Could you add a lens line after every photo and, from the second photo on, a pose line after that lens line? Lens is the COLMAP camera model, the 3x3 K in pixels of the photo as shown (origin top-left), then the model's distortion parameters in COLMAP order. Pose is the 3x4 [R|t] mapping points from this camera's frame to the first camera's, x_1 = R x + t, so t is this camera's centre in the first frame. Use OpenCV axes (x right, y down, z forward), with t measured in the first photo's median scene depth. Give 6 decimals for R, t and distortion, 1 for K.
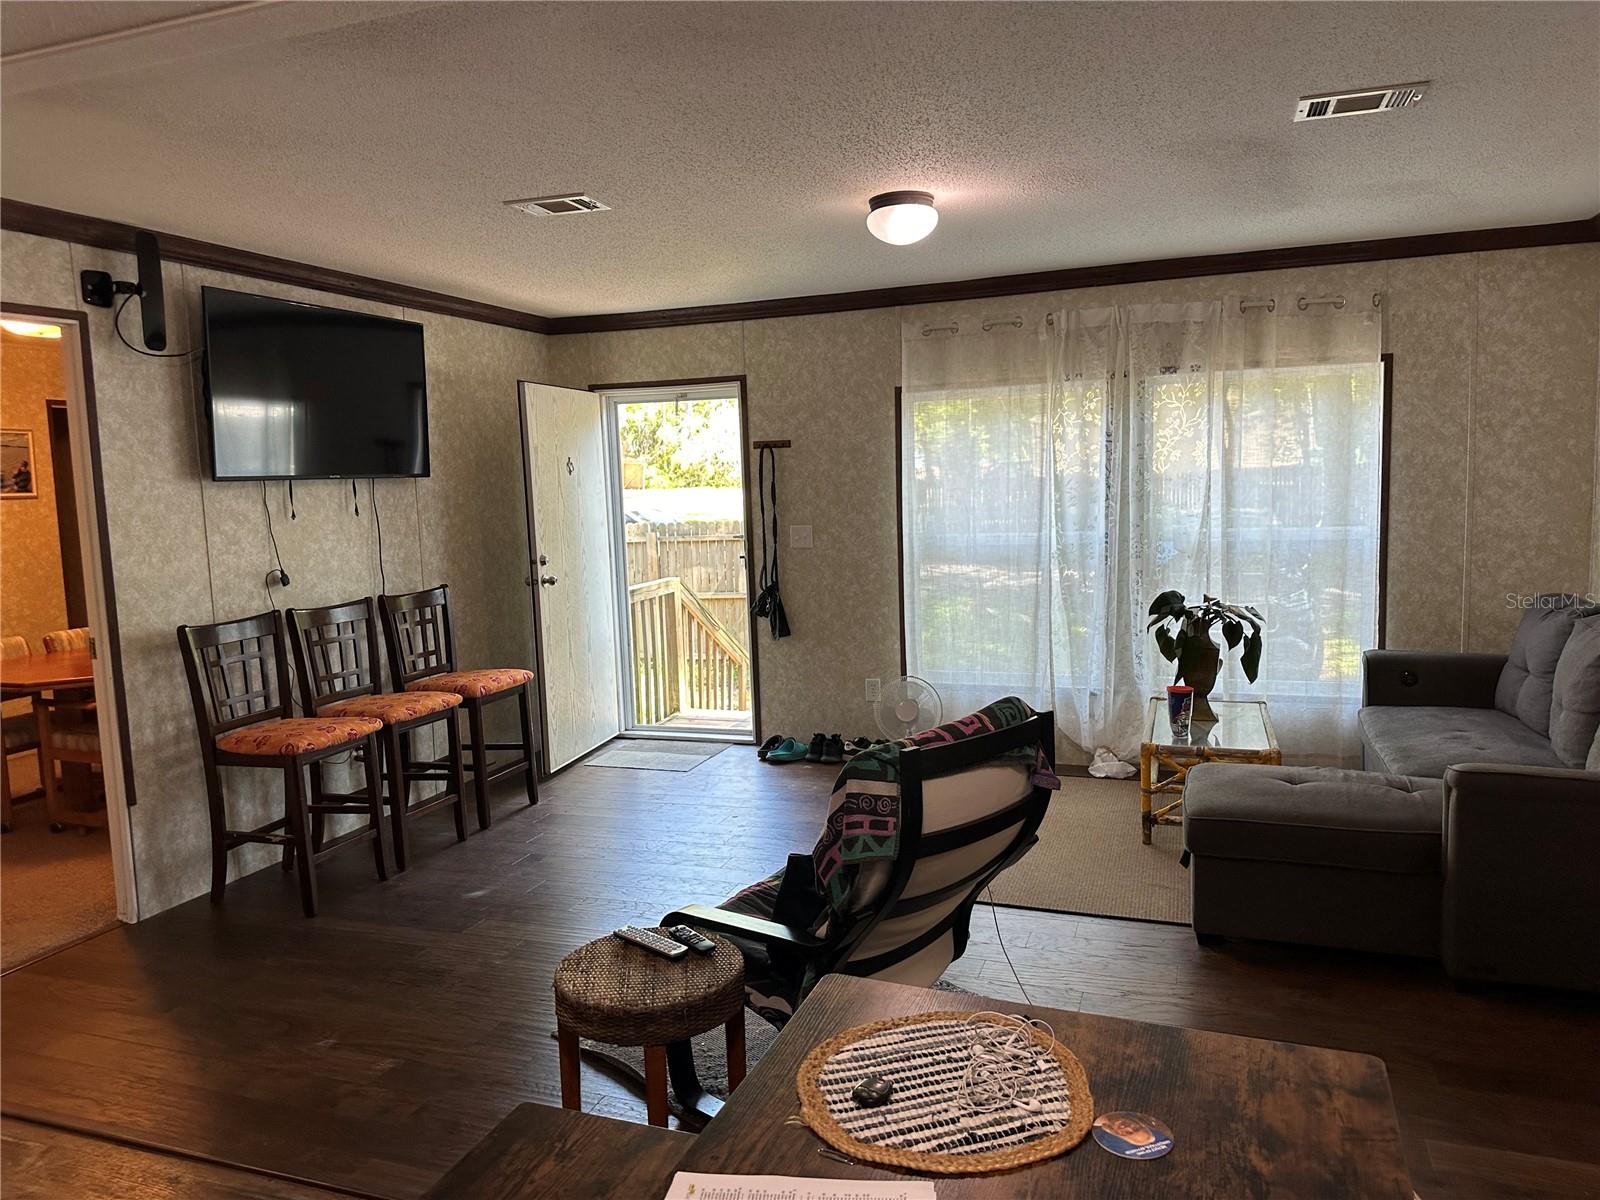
lens RADIAL K [[1118.9, 0, 786.4], [0, 1118.9, 589.3], [0, 0, 1]] dist [0.141723, -0.206402]
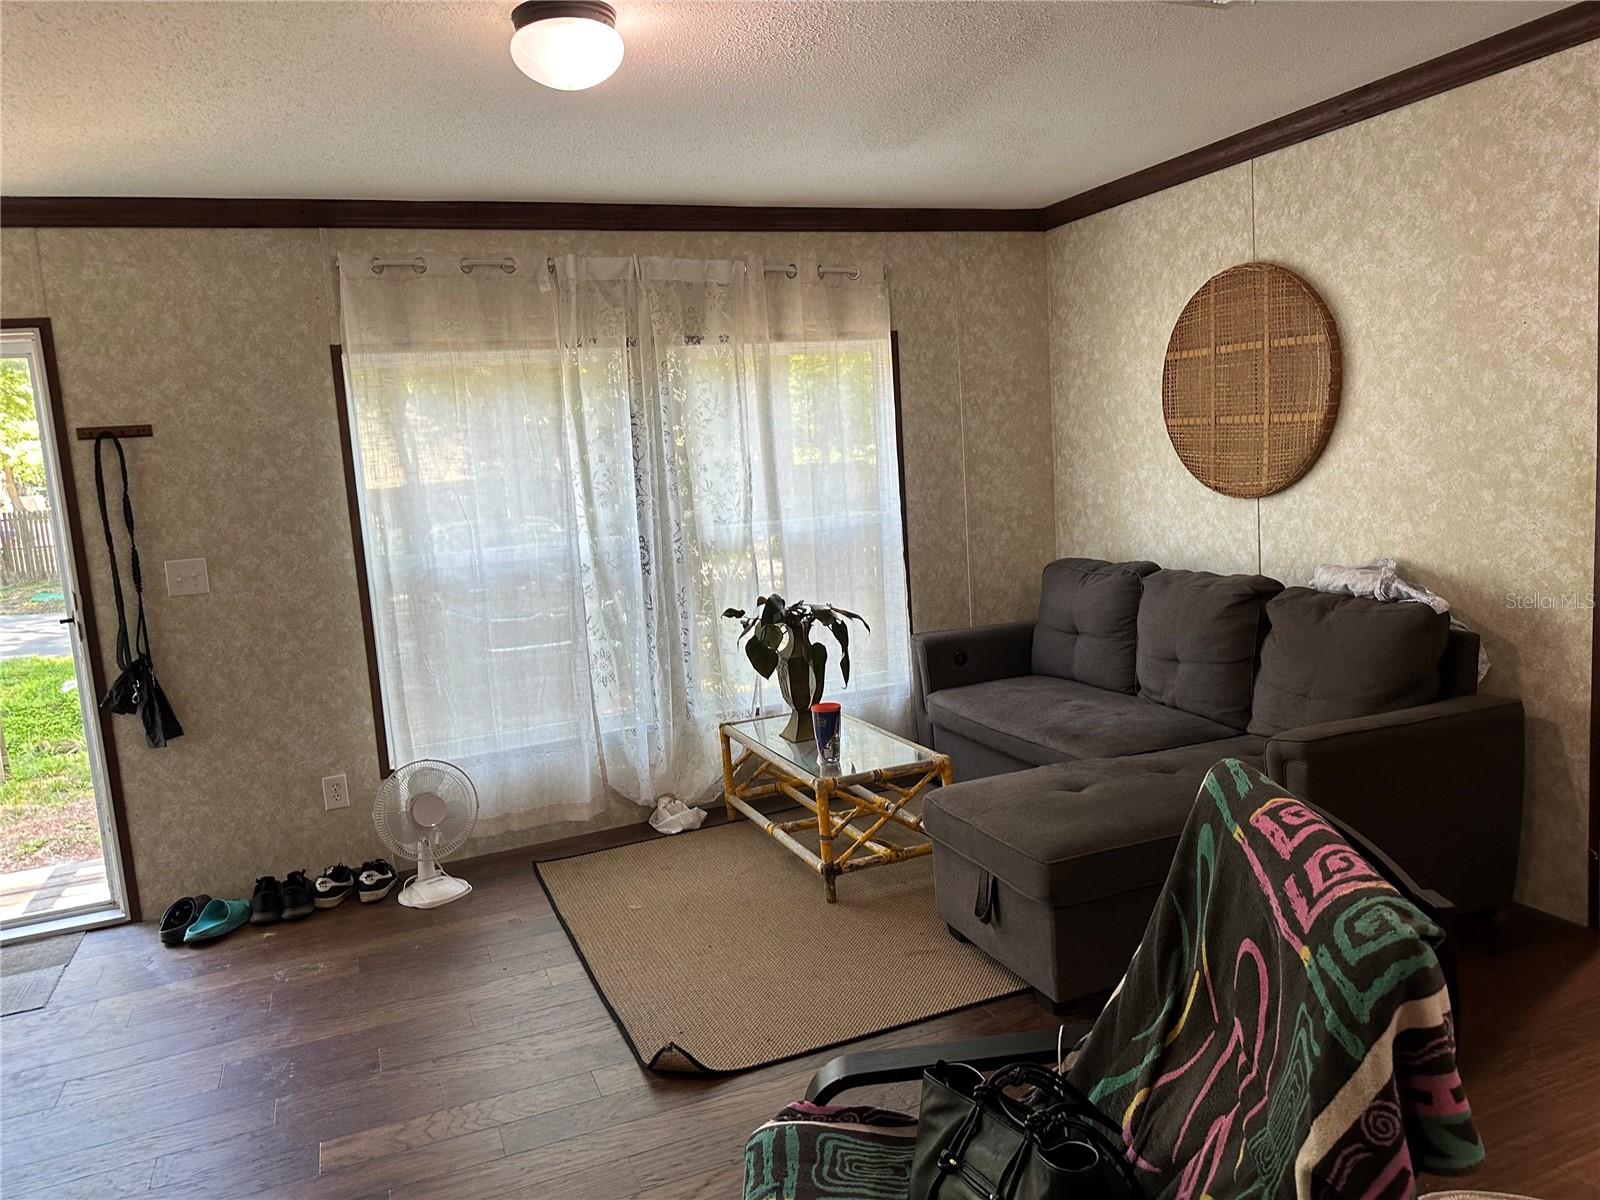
lens RADIAL K [[1118.9, 0, 786.4], [0, 1118.9, 589.3], [0, 0, 1]] dist [0.141723, -0.206402]
pose [[0.738139, -0.101956, 0.666900, -0.189911], [0.113444, 0.993197, 0.026279, -0.021284], [-0.665042, 0.056259, 0.744684, 0.333363]]
